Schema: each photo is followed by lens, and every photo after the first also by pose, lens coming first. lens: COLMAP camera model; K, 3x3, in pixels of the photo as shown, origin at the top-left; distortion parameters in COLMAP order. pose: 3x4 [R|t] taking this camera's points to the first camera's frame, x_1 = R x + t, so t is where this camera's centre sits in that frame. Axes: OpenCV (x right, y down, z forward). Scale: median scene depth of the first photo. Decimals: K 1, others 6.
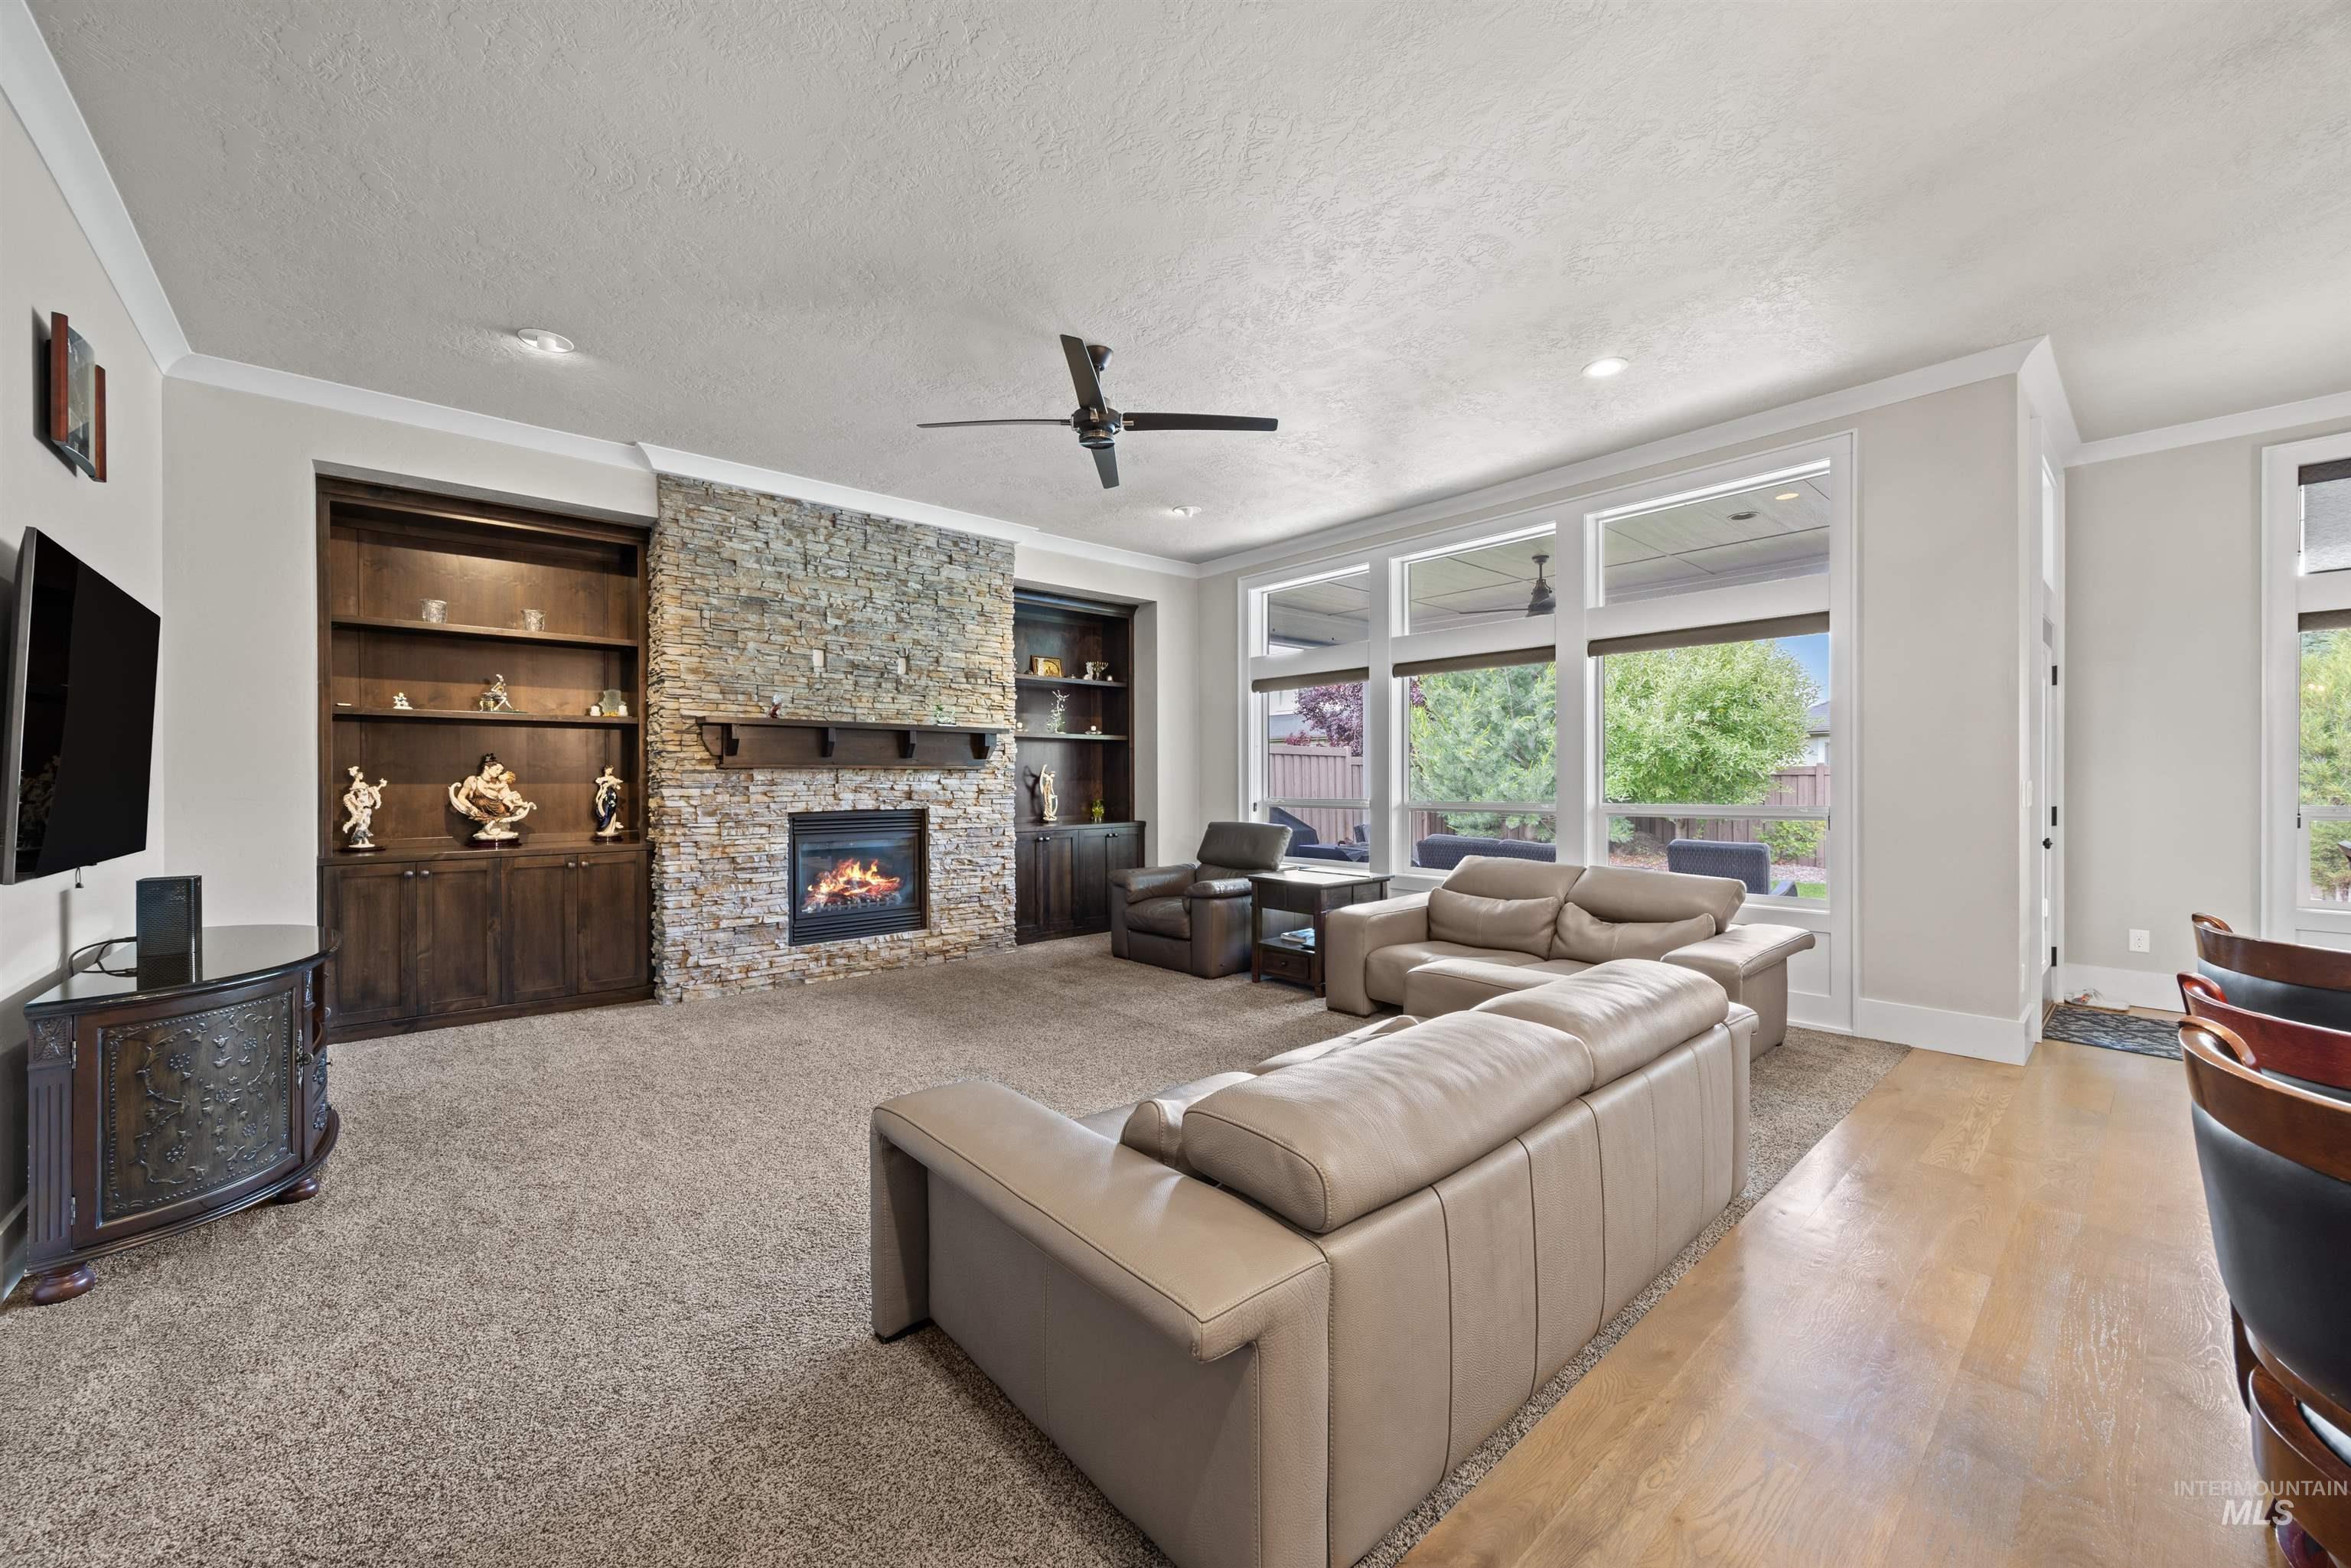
lens RADIAL K [[888.0, 0, 1178.8], [0, 888.0, 781.9], [0, 0, 1]] dist [0.000418, 0.000420]
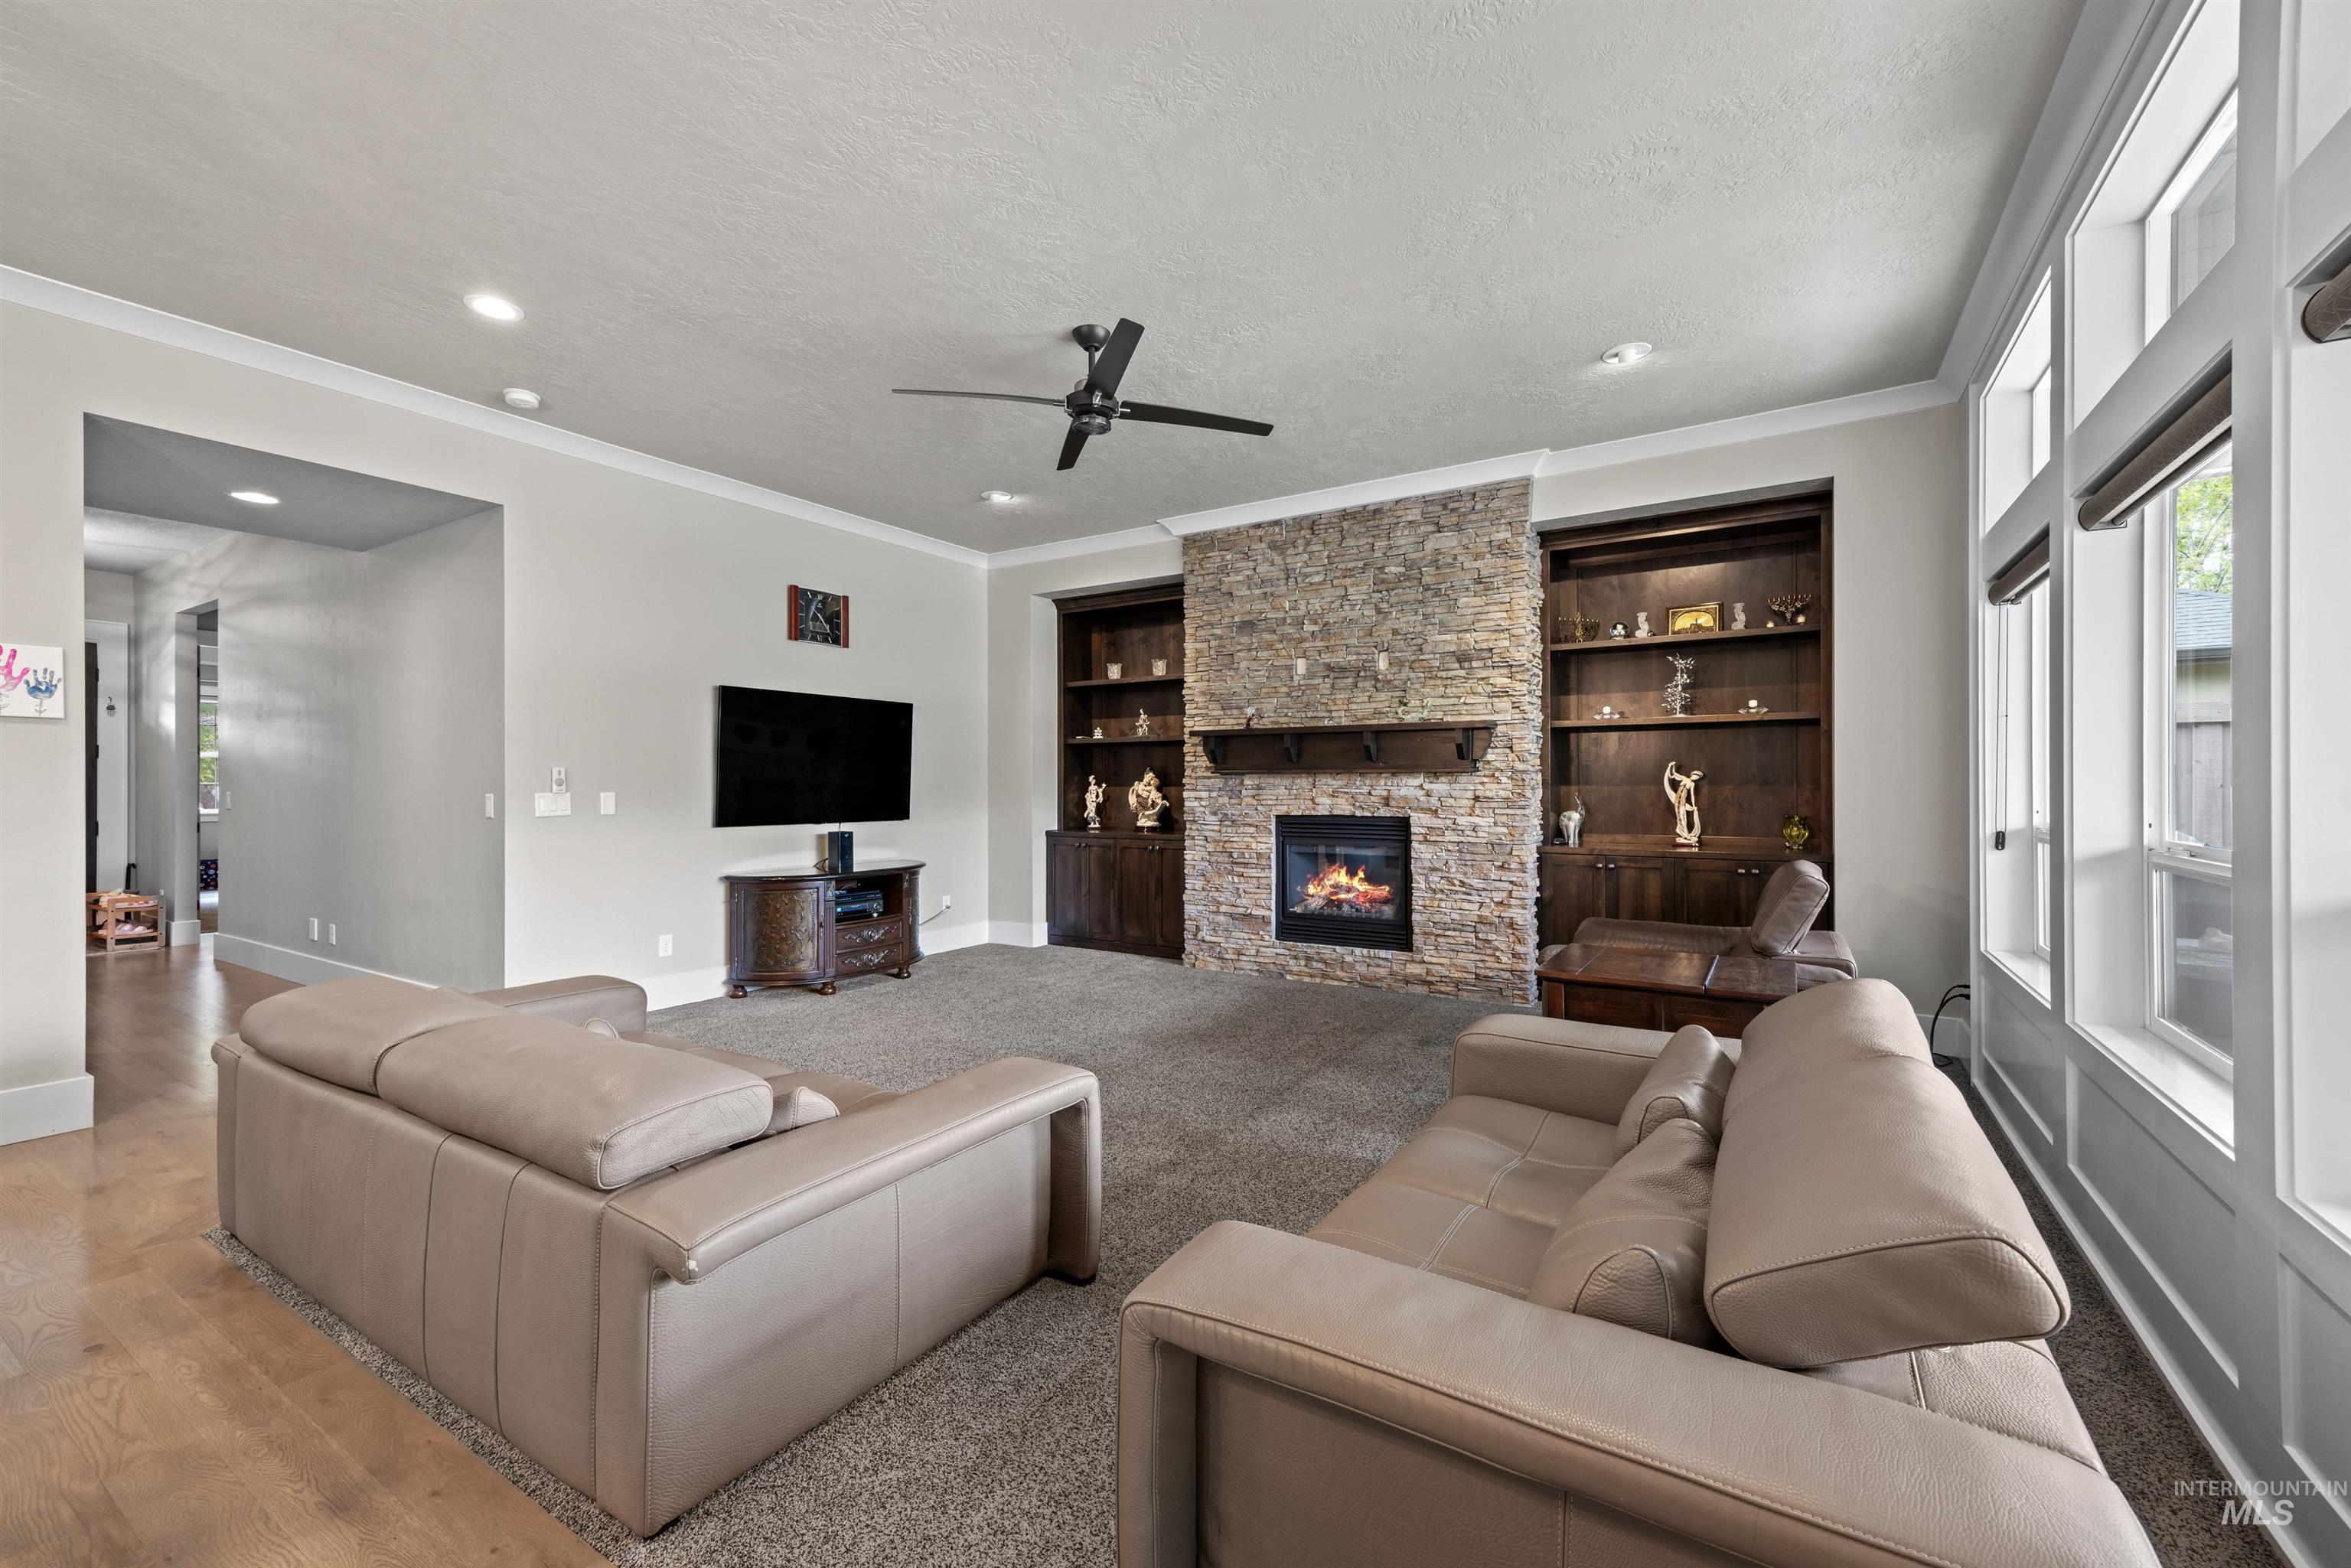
lens RADIAL K [[935.3, 0, 1162.9], [0, 935.3, 785.6], [0, 0, 1]] dist [0.007495, 0.000274]
pose [[0.277886, 0.003230, -0.960609, 0.592548], [0.000454, 0.999994, 0.003494, -0.004886], [0.960614, -0.001407, 0.277883, 0.544403]]
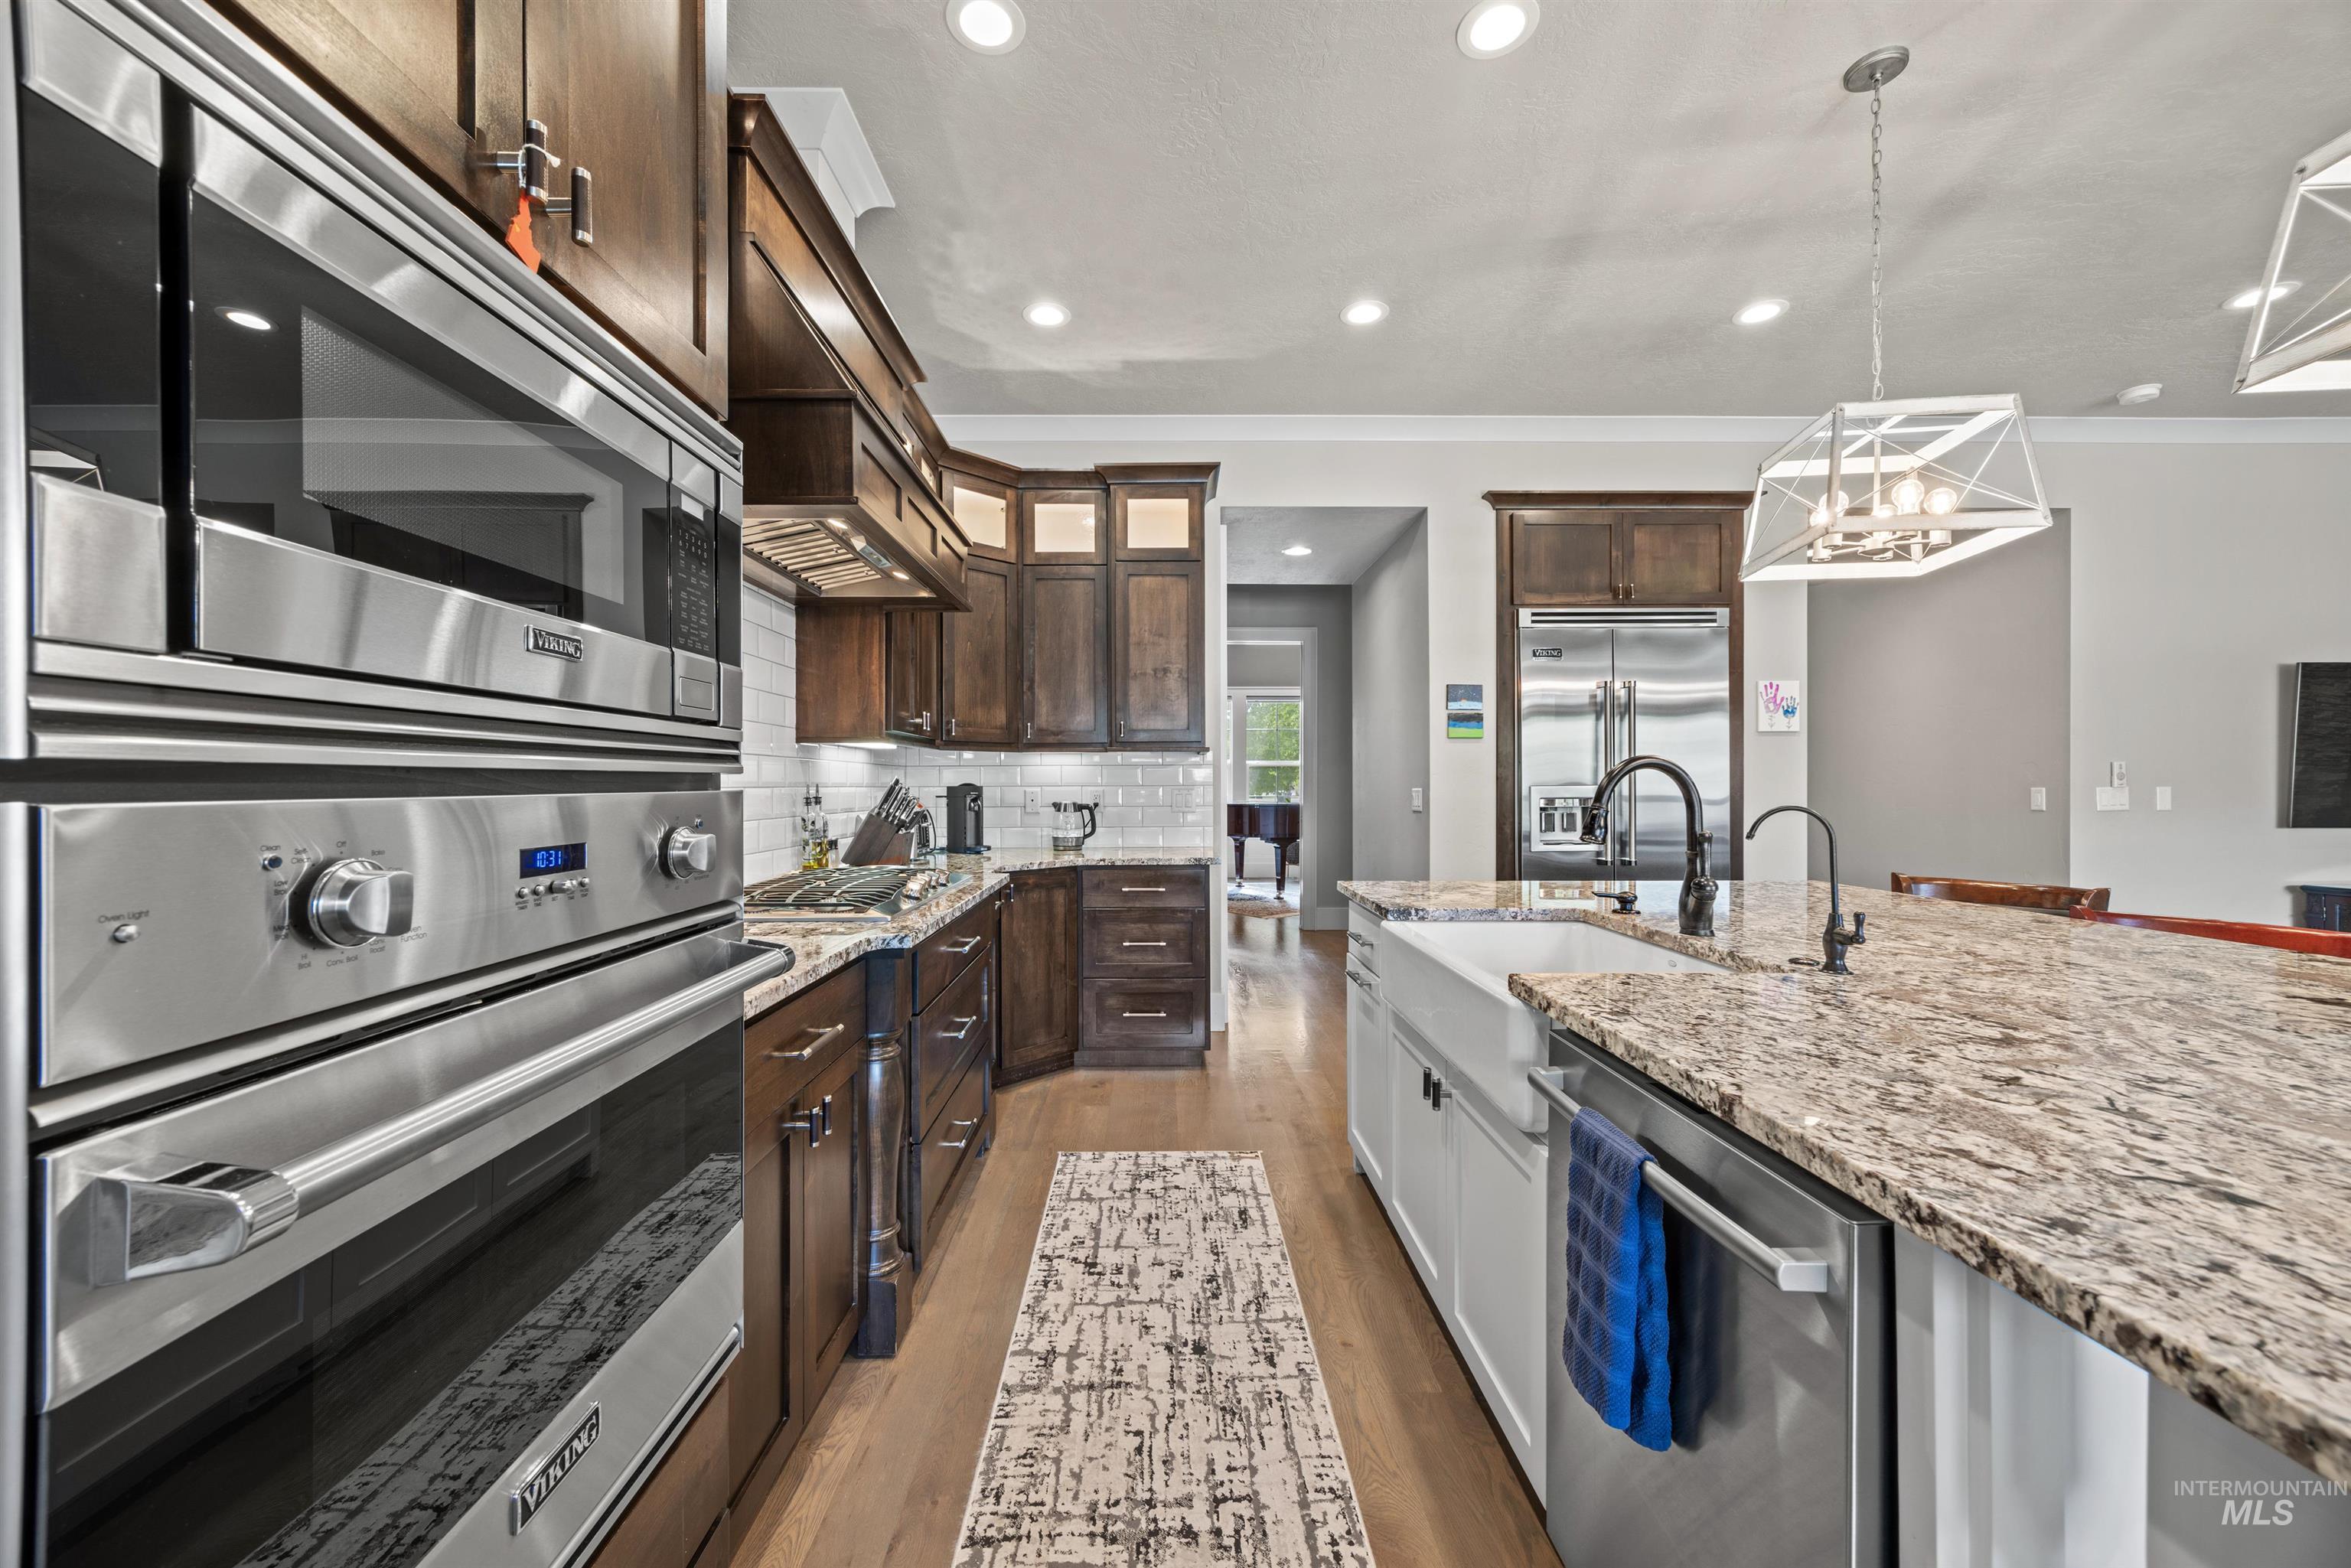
lens RADIAL K [[888.0, 0, 1172.4], [0, 888.0, 786.3], [0, 0, 1]] dist [0.000418, 0.000420]
pose [[-0.644709, 0.007192, -0.764394, 0.785294], [0.003656, 0.999973, 0.006325, -0.004254], [0.764419, 0.001283, -0.644718, 0.112407]]
